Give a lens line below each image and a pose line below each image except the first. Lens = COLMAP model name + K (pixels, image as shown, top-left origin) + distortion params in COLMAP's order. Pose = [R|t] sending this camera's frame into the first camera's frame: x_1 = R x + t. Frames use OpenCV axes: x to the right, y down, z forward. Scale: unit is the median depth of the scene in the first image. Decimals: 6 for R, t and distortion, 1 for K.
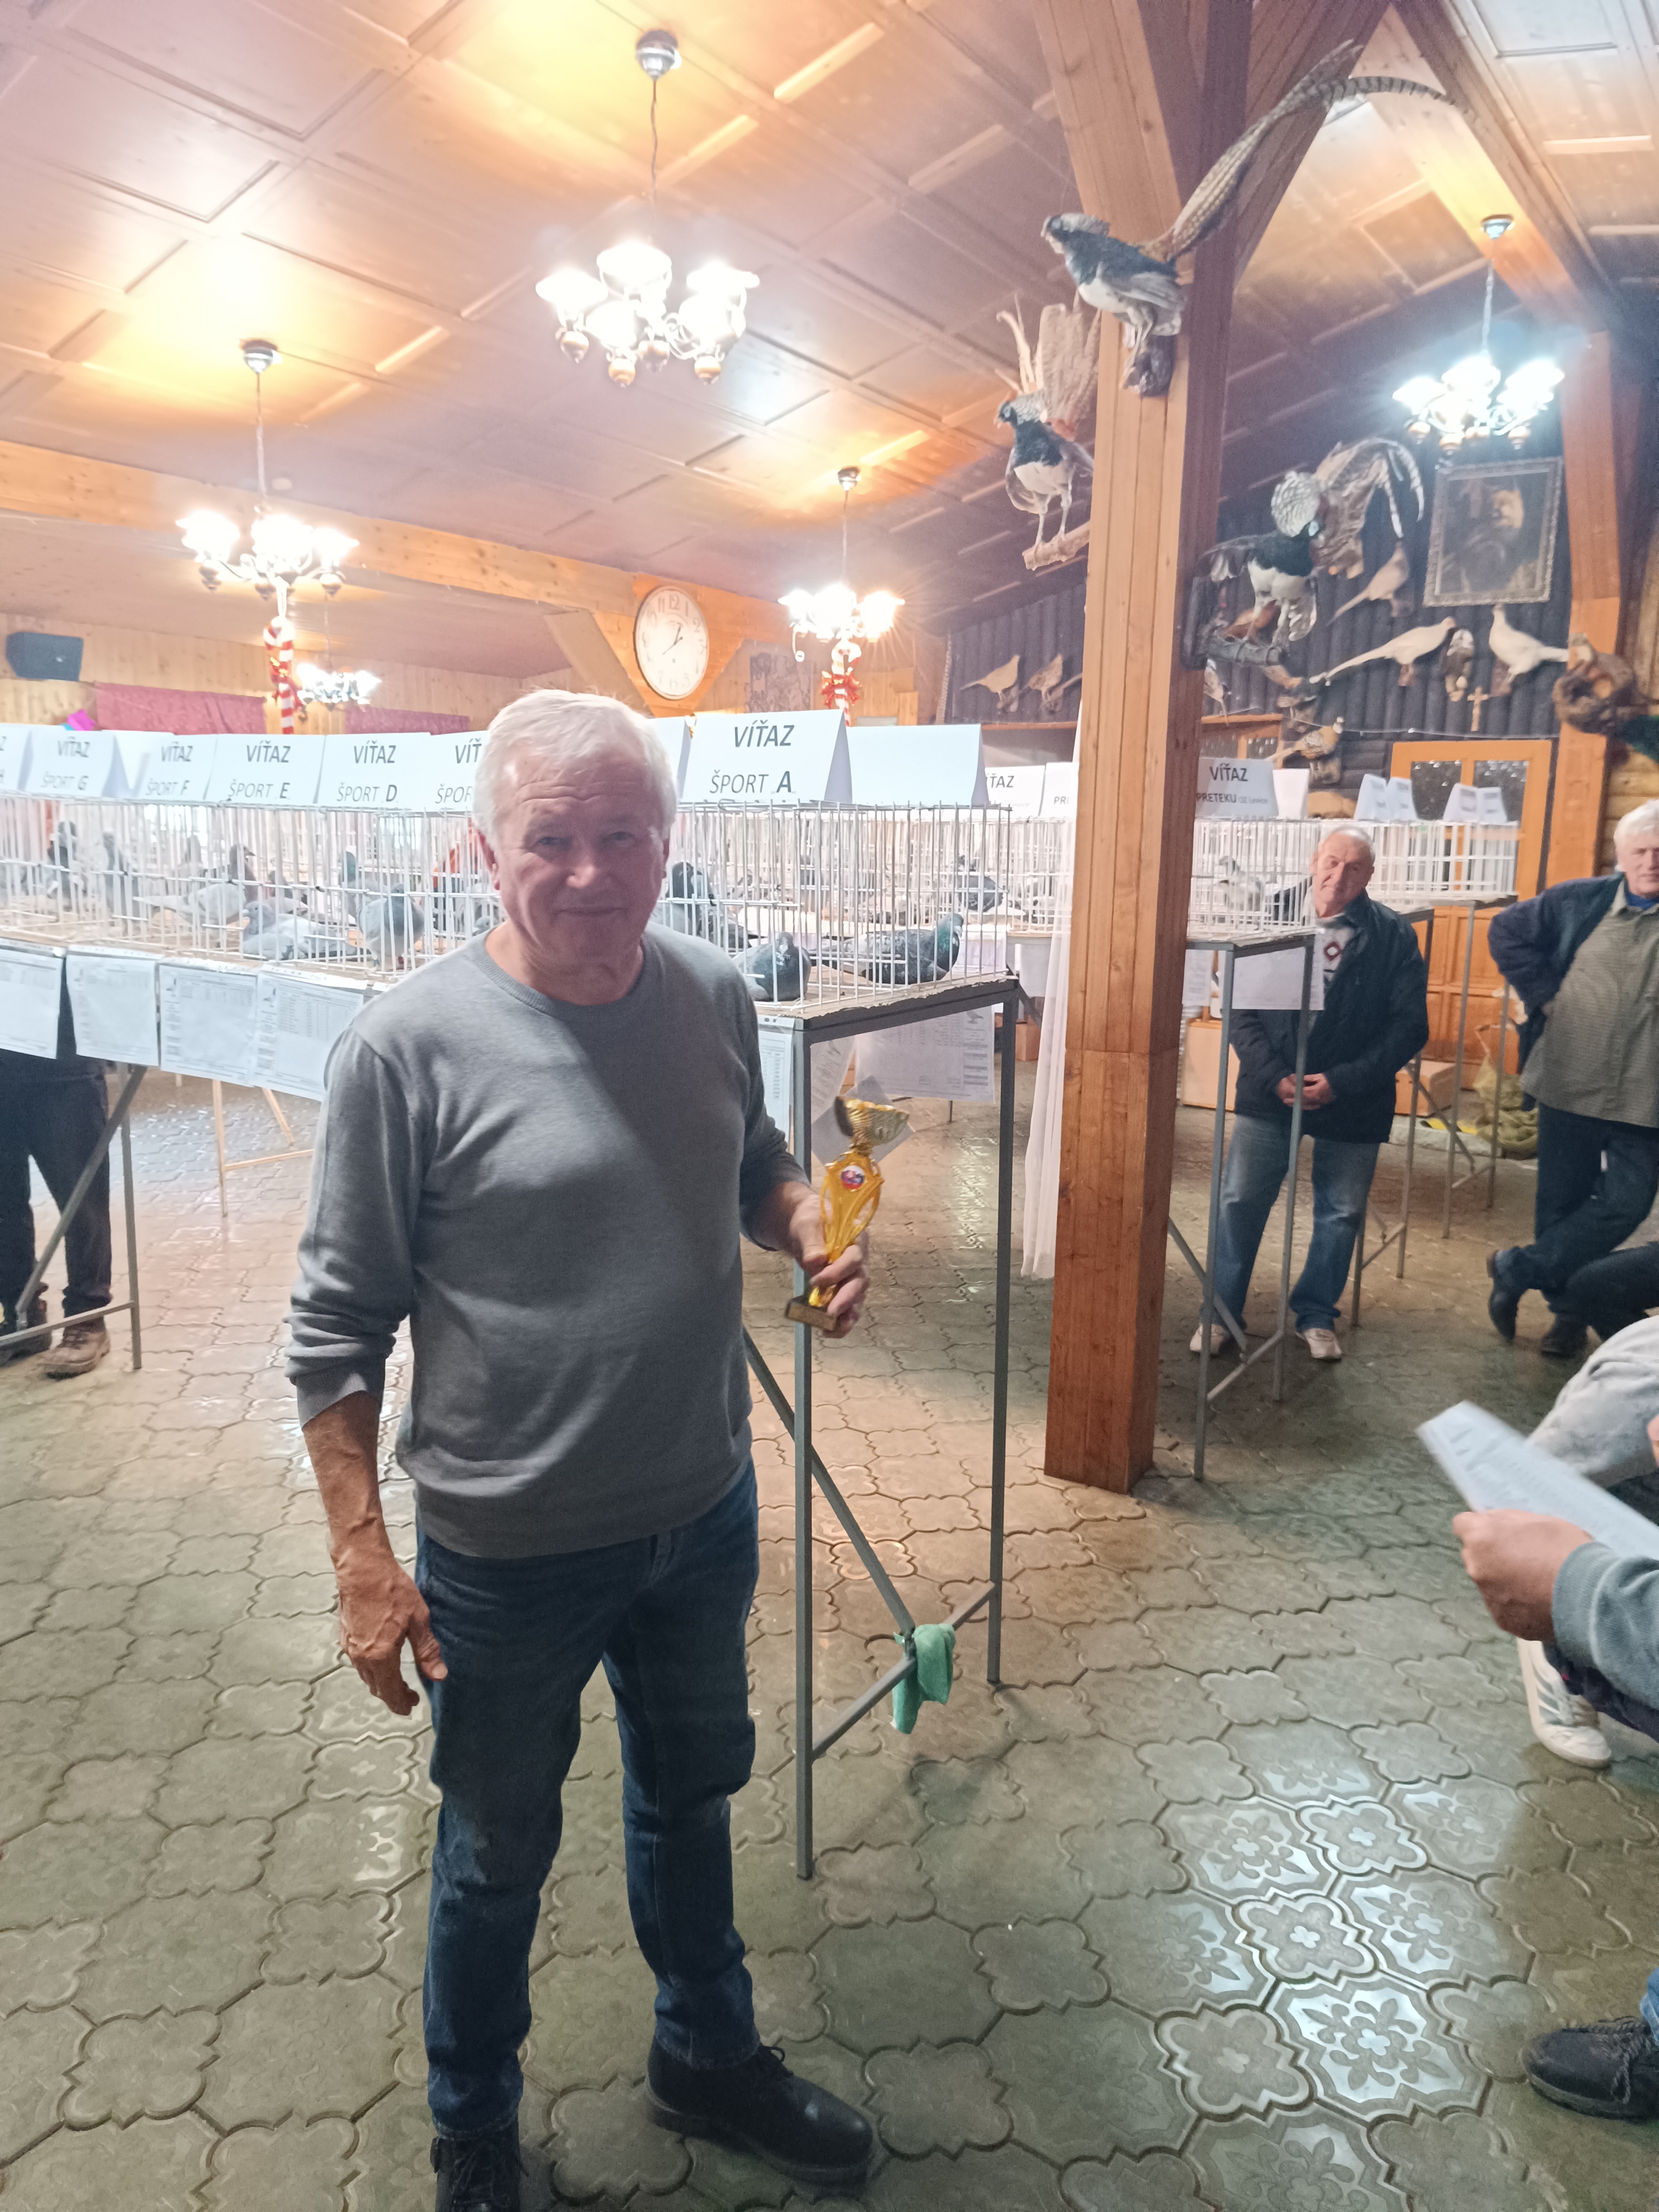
lens RADIAL K [[1524.0, 0, 820.8], [0, 1524.0, 1097.0], [0, 0, 1]] dist [0.040702, -0.059671]
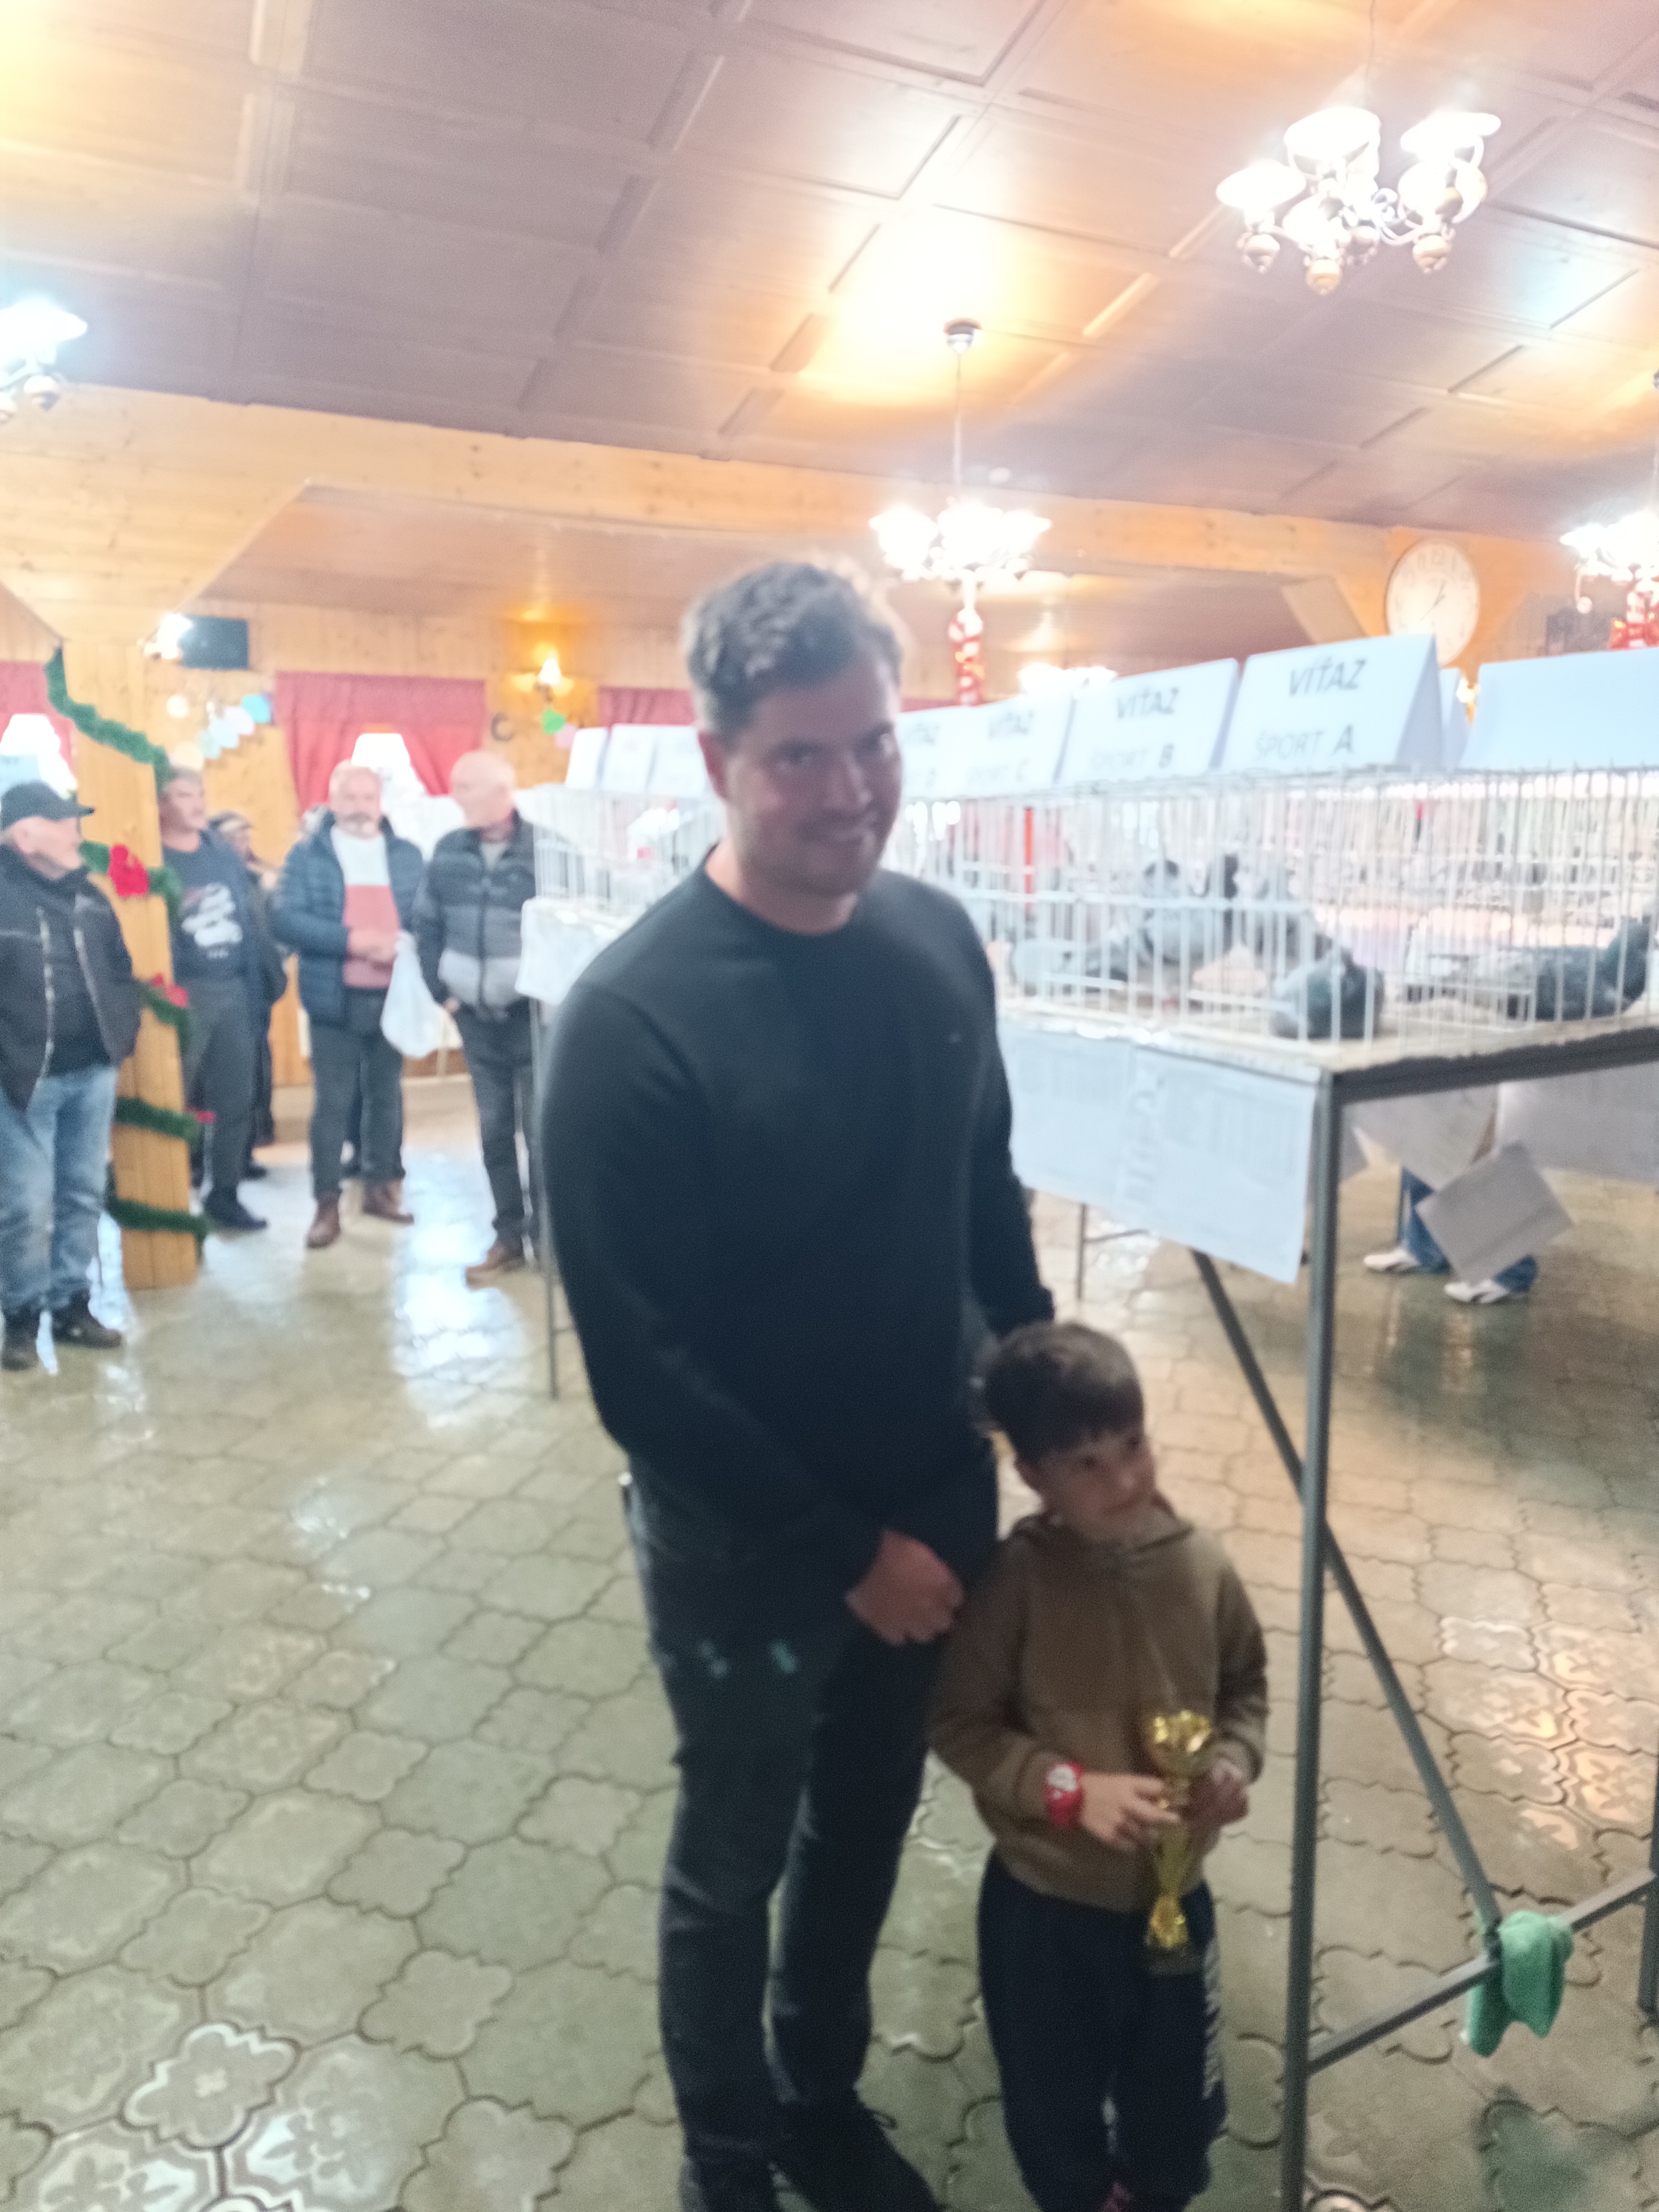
lens RADIAL K [[1518.3, 0, 832.8], [0, 1518.3, 1100.3], [0, 0, 1]] dist [0.009805, 0.006290]
pose [[0.879652, 0.067833, -0.470755, 0.074081], [-0.065209, 0.997631, 0.021904, -0.023362], [0.471126, 0.011430, 0.881992, 0.165918]]
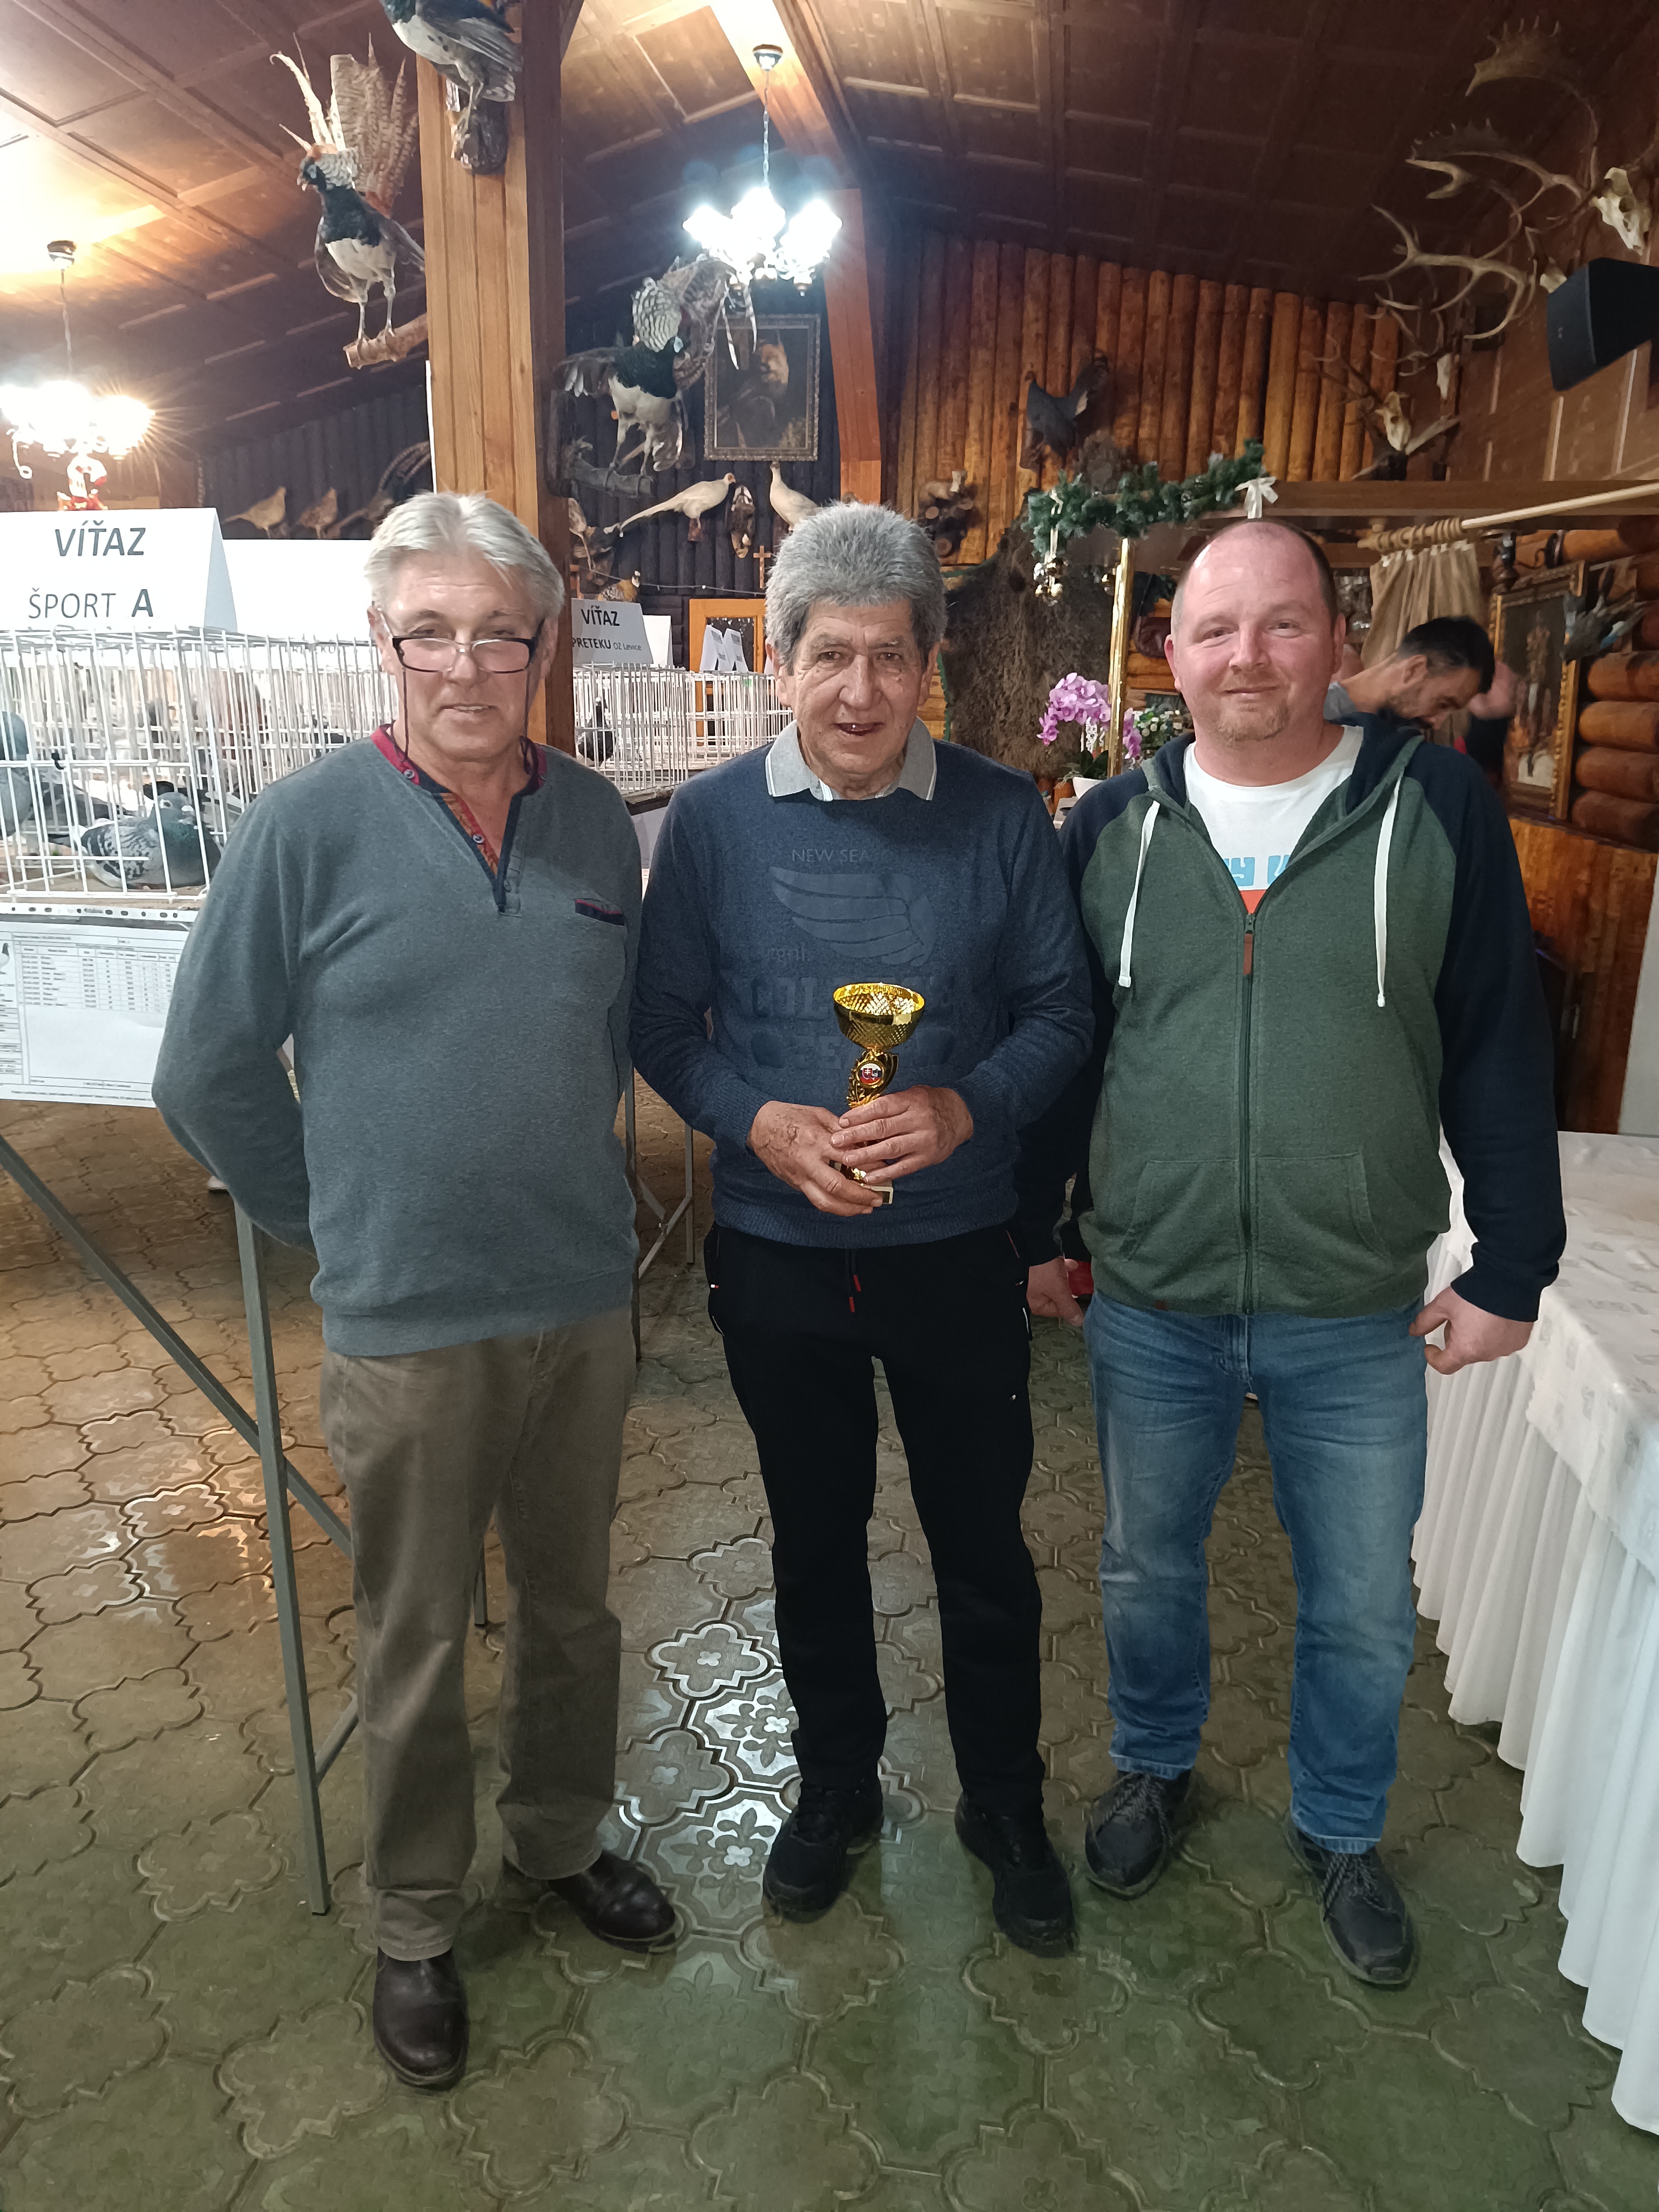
lens RADIAL K [[1526.5, 0, 816.7], [0, 1526.5, 1098.7], [0, 0, 1]] dist [0.040016, -0.055599]
pose [[0.896852, -0.119845, 0.425786, -0.051359], [0.082577, 0.991037, 0.105009, -0.007845], [-0.434554, -0.059017, 0.898710, 0.092554]]
